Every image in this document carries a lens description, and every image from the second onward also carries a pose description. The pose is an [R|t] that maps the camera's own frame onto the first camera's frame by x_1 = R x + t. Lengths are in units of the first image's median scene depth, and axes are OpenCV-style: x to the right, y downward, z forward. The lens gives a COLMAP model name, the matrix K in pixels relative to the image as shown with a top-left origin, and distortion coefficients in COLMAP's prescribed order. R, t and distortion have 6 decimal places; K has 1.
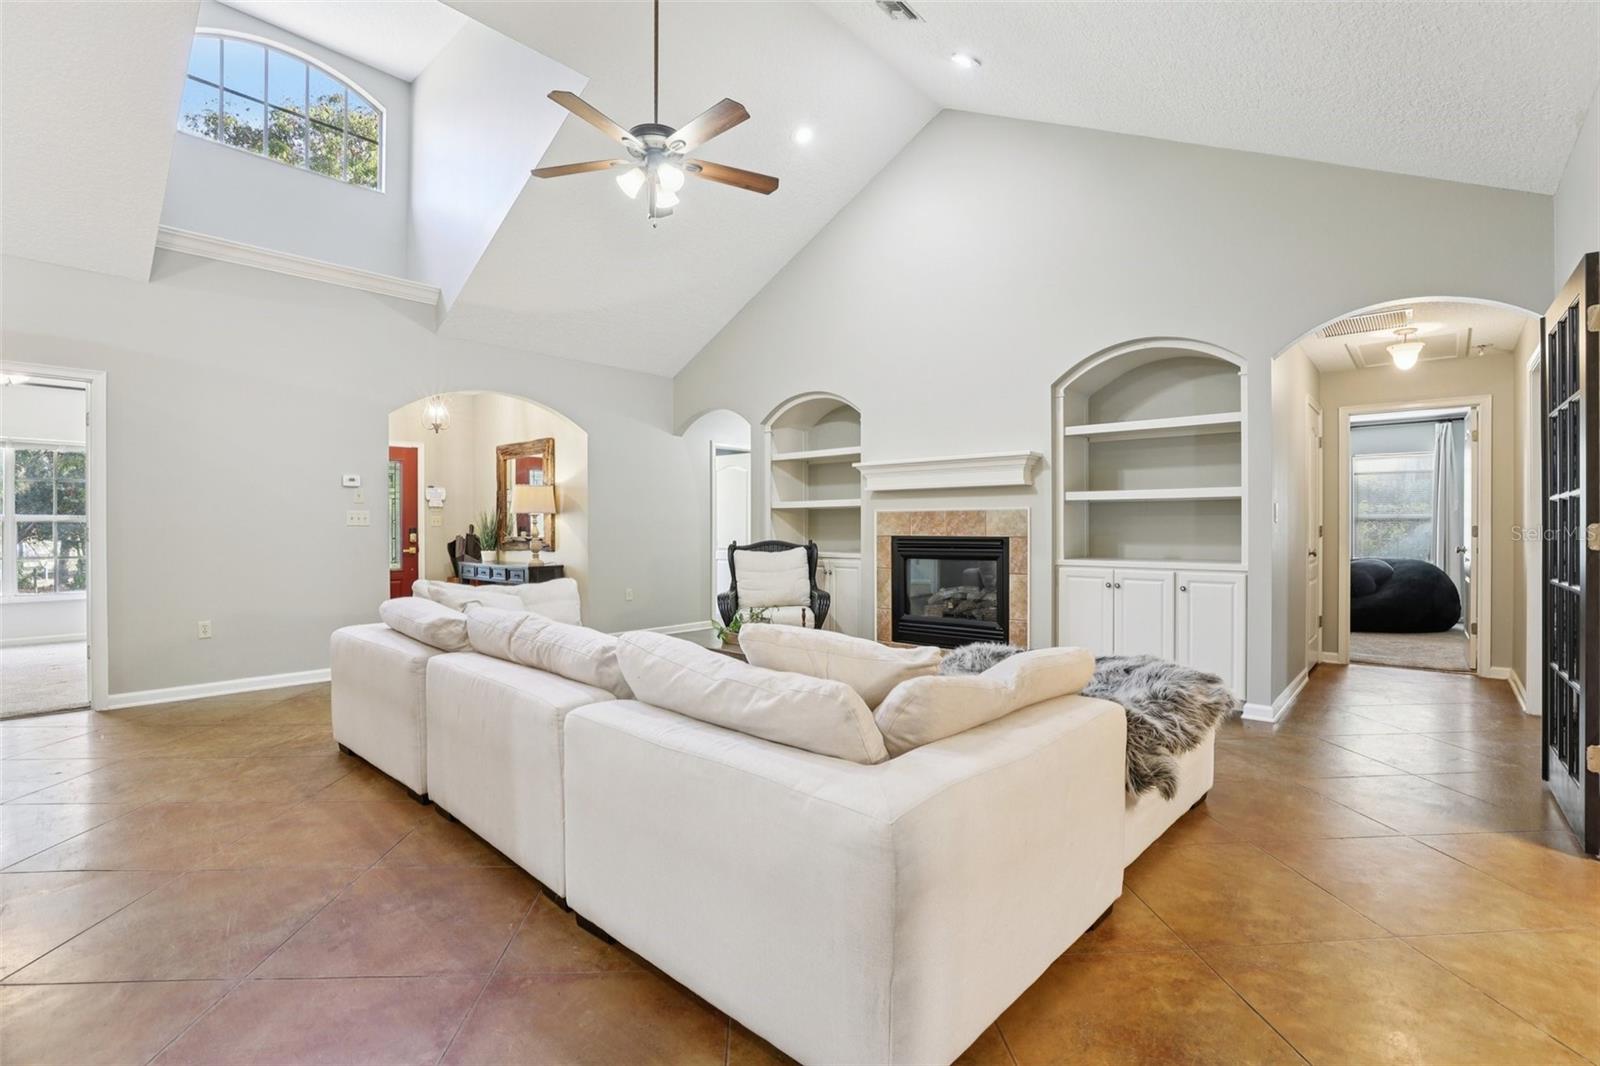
lens RADIAL K [[729.9, 0, 803.6], [0, 729.9, 527.8], [0, 0, 1]] dist [-0.027375, 0.000935]
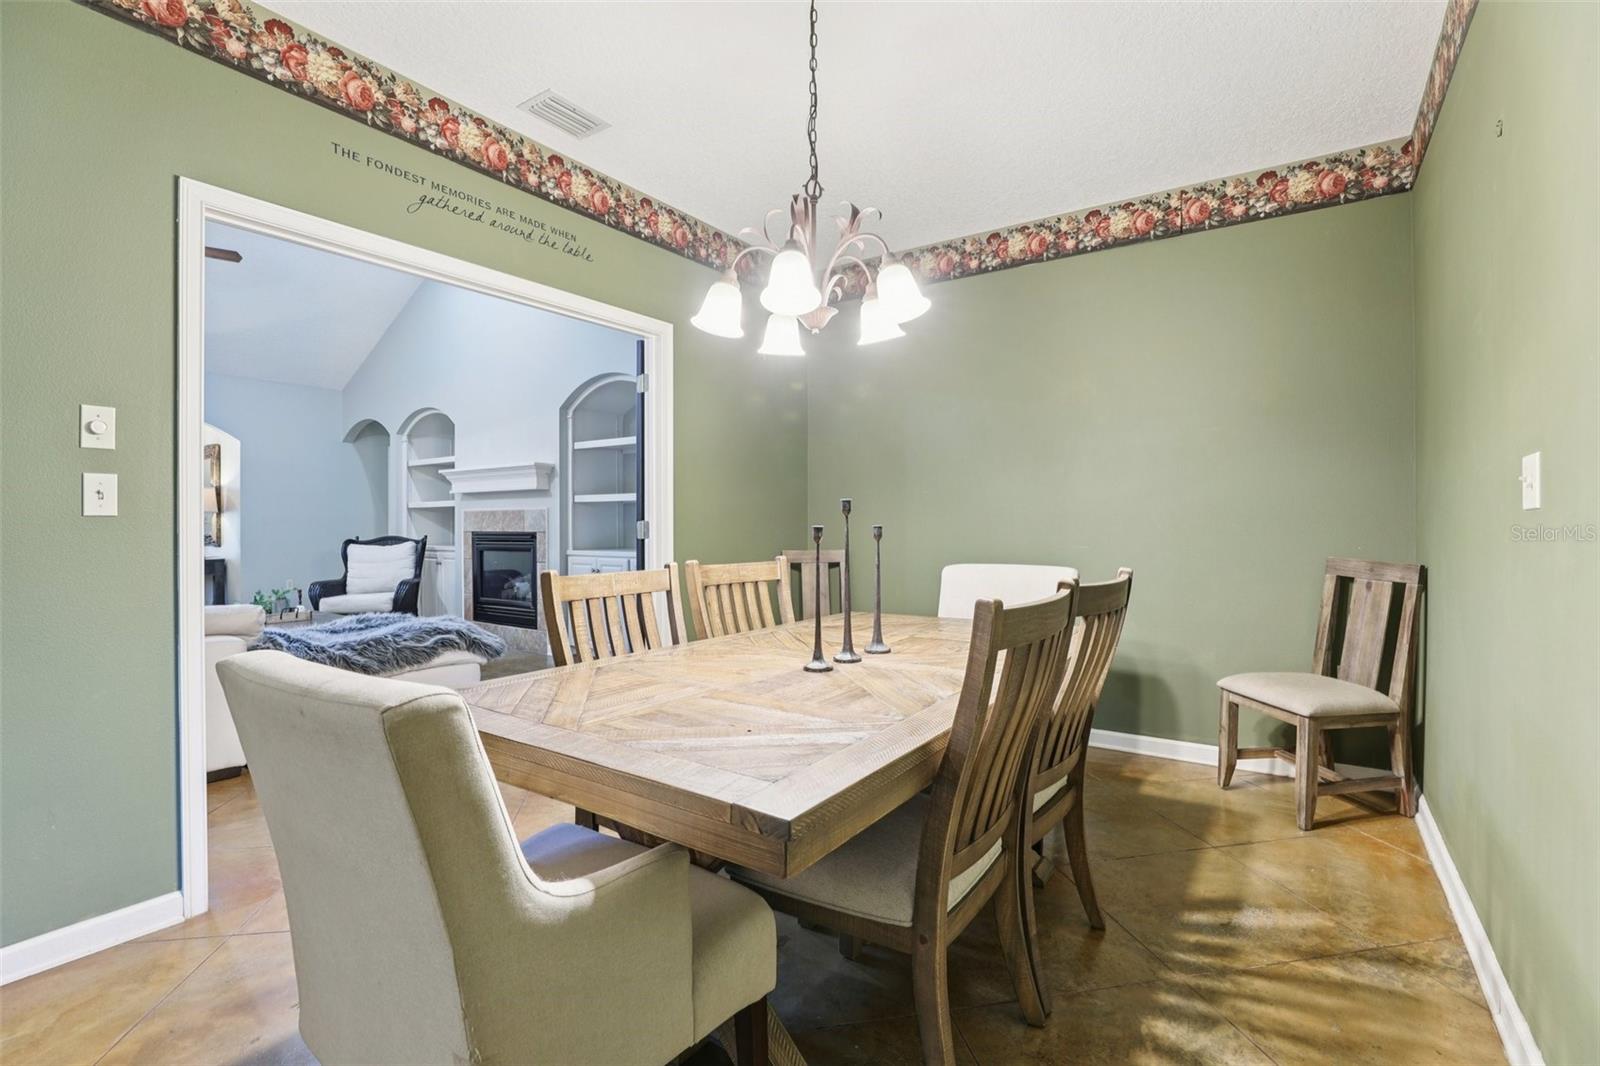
lens RADIAL K [[729.9, 0, 796.9], [0, 729.9, 528.9], [0, 0, 1]] dist [-0.027375, 0.000935]
pose [[0.994527, -0.003213, 0.104434, 0.580227], [0.002541, 0.999975, 0.006573, 0.000642], [-0.104452, -0.006272, 0.994510, -0.249488]]
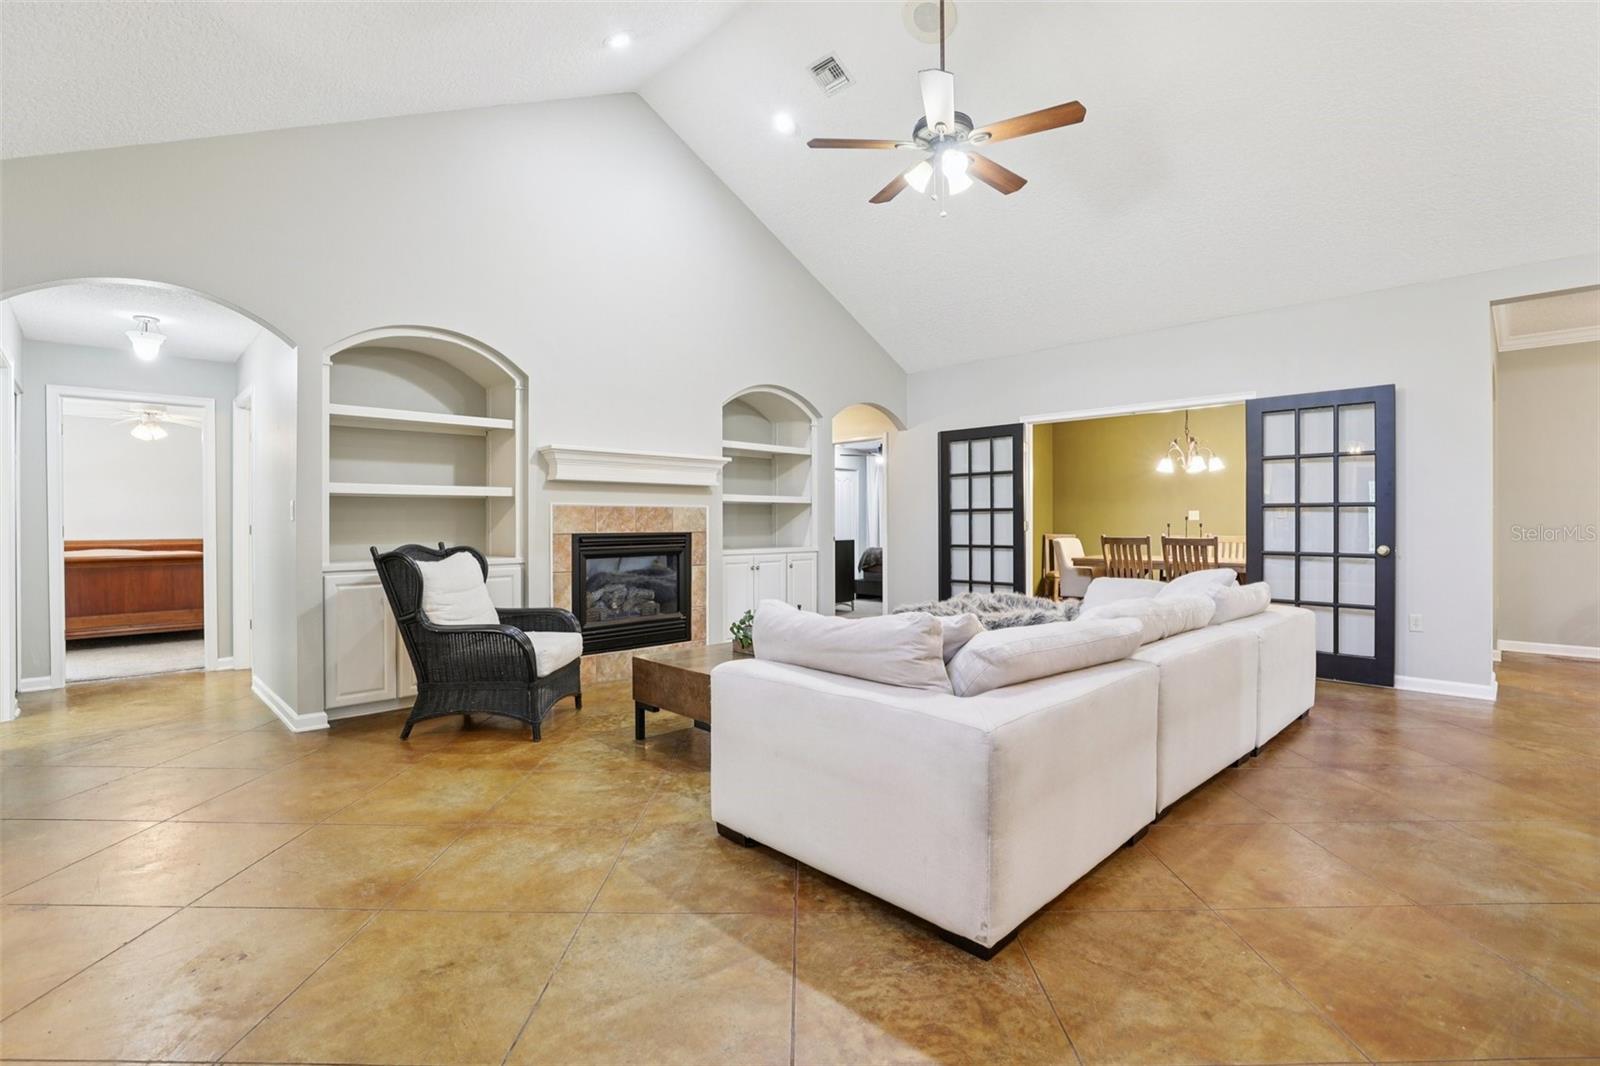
lens RADIAL K [[729.9, 0, 801.2], [0, 729.9, 533.3], [0, 0, 1]] dist [-0.027375, 0.000935]
pose [[0.063681, -0.013341, 0.997881, -0.794426], [0.002954, 0.999909, 0.013180, 0.000254], [-0.997966, 0.002108, 0.063714, 0.755423]]
